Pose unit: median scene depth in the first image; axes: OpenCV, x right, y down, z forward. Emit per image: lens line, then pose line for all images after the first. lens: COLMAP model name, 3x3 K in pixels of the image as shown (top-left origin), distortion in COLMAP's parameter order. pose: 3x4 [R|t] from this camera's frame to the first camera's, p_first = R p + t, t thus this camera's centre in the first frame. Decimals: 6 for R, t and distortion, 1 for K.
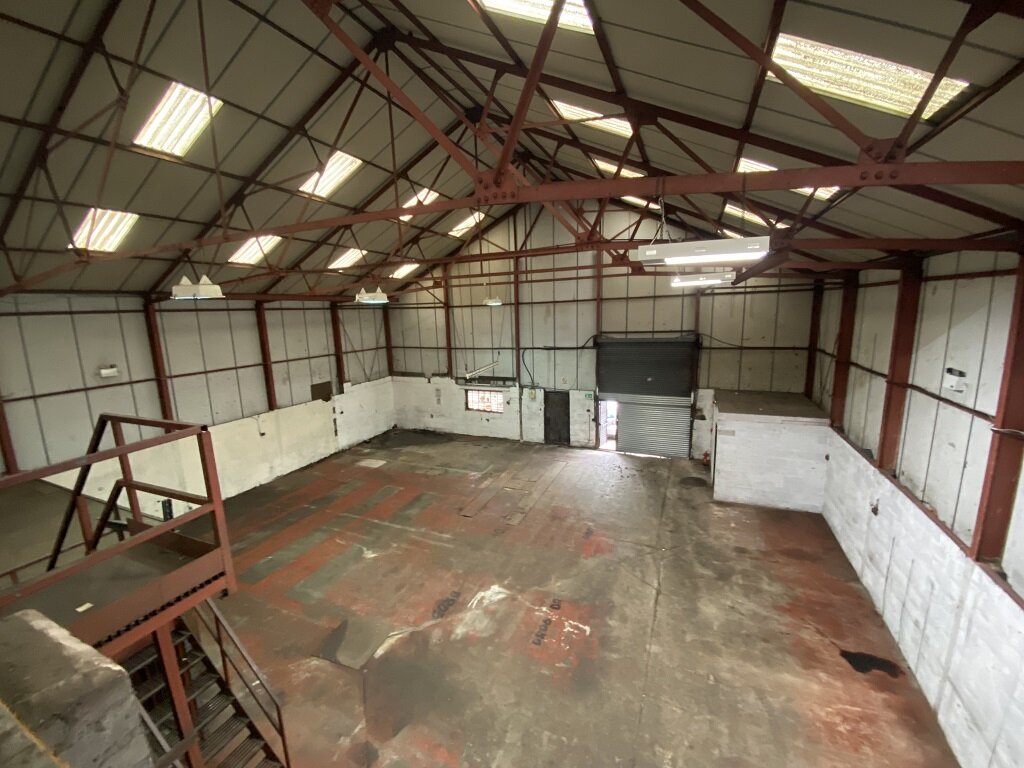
lens RADIAL K [[408.2, 0, 520.3], [0, 408.2, 374.9], [0, 0, 1]] dist [0.001565, -0.012182]
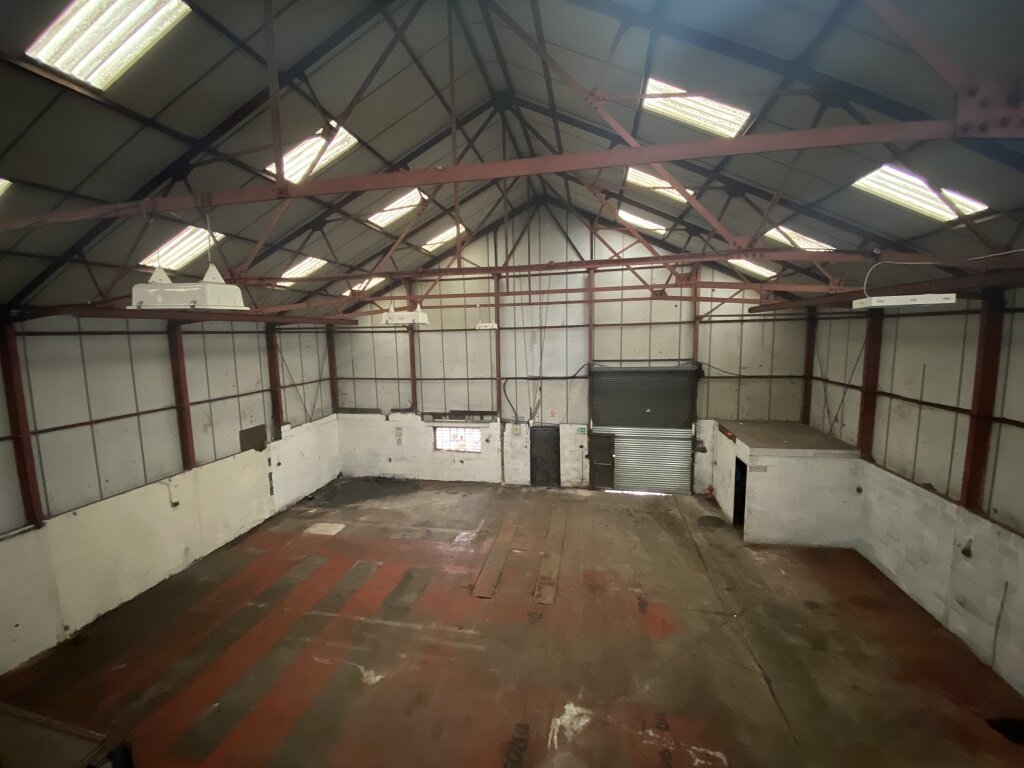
lens RADIAL K [[408.2, 0, 518.0], [0, 408.2, 375.3], [0, 0, 1]] dist [0.001565, -0.012182]
pose [[0.977390, -0.011767, 0.211116, -0.164885], [0.023816, 0.998223, -0.054617, -0.025263], [-0.210099, 0.058410, 0.975934, 0.140704]]
